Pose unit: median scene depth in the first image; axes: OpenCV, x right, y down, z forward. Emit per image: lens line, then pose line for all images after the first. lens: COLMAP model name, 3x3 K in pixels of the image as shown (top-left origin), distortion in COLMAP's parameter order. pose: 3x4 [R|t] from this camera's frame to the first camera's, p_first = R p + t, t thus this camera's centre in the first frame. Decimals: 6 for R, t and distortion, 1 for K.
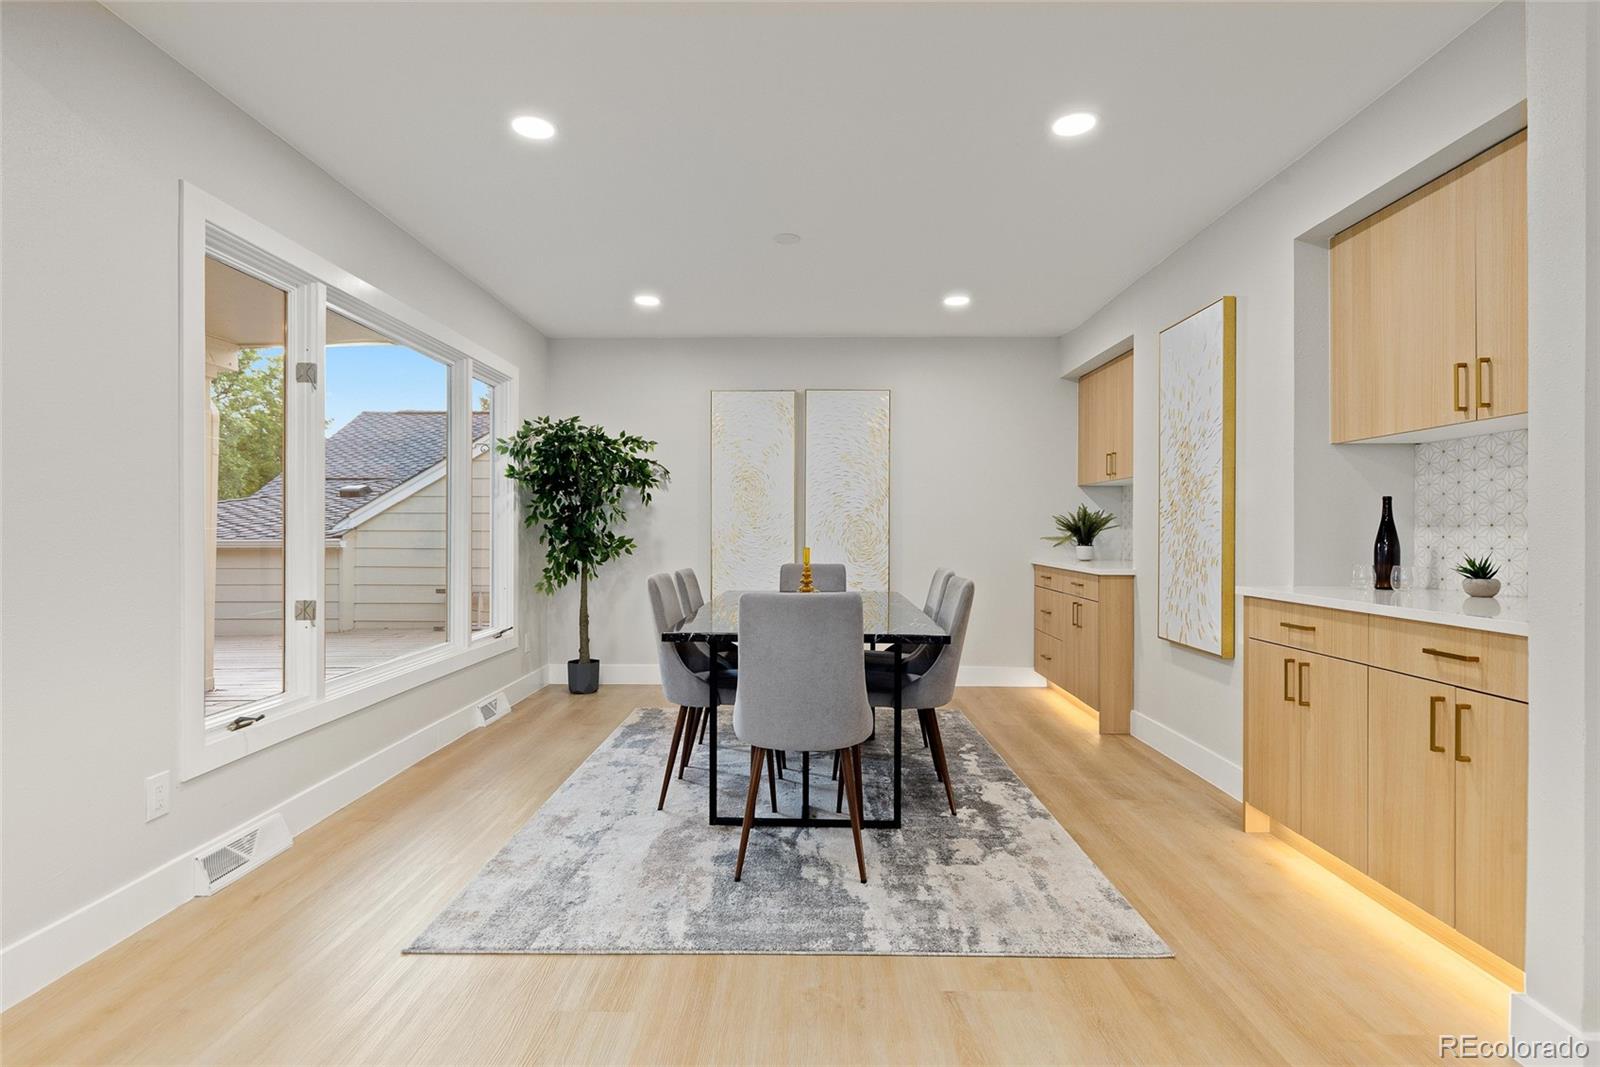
lens RADIAL K [[797.2, 0, 801.4], [0, 797.2, 529.2], [0, 0, 1]] dist [0.006513, 0.000340]
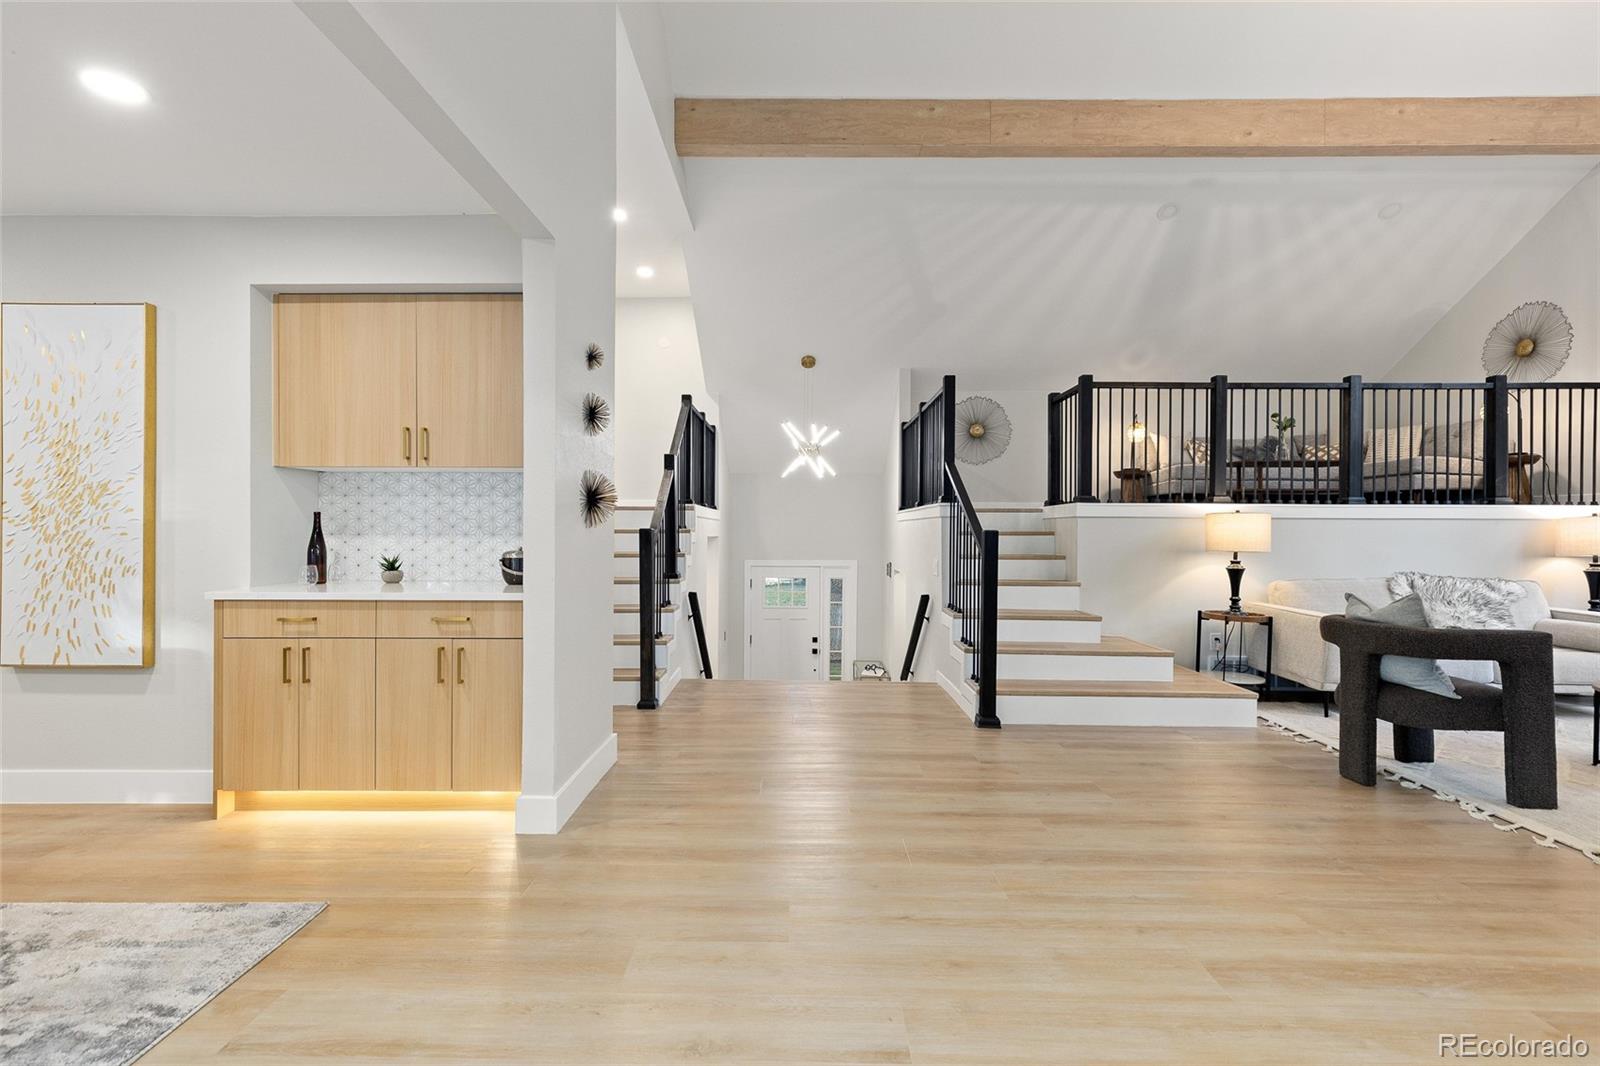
lens RADIAL K [[733.3, 0, 778.5], [0, 733.3, 530.1], [0, 0, 1]] dist [0.016428, -0.001828]
pose [[0.017592, -0.002371, 0.999842, -0.430656], [-0.004457, 0.999987, 0.002450, -0.017225], [-0.999835, -0.004500, 0.017581, 0.223867]]
